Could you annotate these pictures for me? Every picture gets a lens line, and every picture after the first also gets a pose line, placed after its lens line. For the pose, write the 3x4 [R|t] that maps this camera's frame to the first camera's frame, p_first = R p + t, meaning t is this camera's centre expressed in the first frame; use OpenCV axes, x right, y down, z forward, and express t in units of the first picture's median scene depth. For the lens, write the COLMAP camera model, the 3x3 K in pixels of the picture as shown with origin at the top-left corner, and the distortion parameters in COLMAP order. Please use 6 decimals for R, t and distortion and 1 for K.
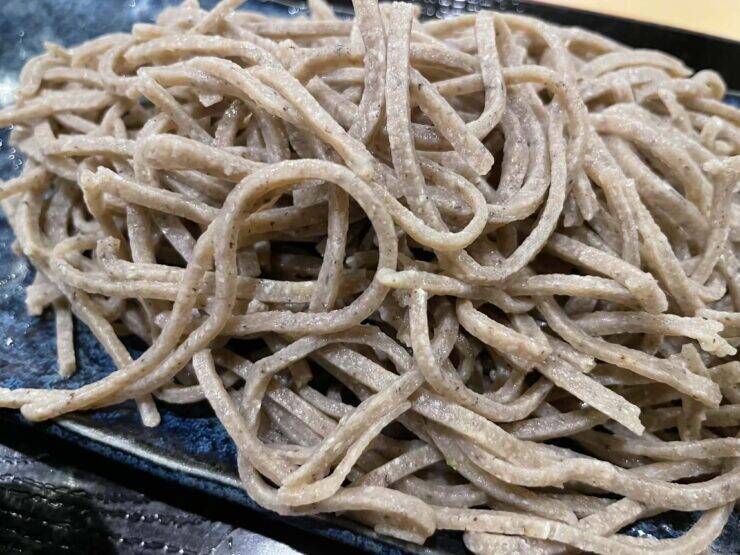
lens RADIAL K [[559.4, 0, 370.0], [0, 559.4, 277.5], [0, 0, 1]] dist [0.064255, -0.112499]
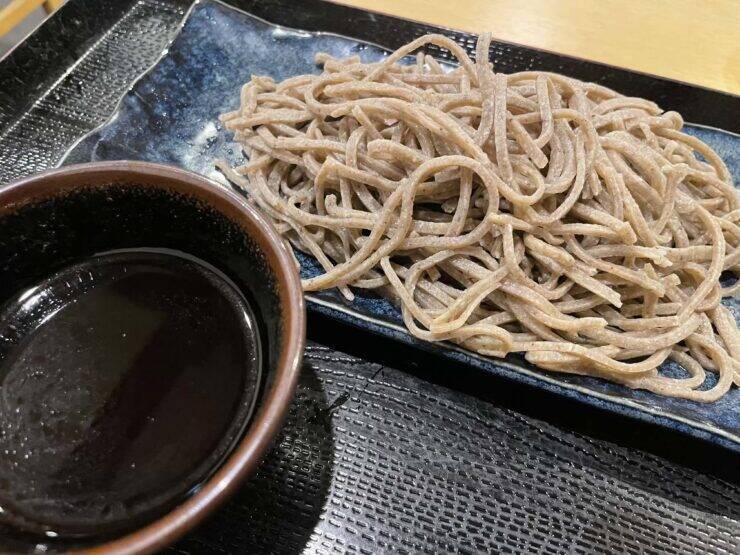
lens RADIAL K [[559.4, 0, 370.0], [0, 559.4, 277.5], [0, 0, 1]] dist [0.064255, -0.112499]
pose [[0.999257, 0.038175, 0.005345, -0.351801], [-0.038137, 0.999247, -0.007082, 0.210312], [-0.005611, 0.006873, 0.999961, -0.839521]]
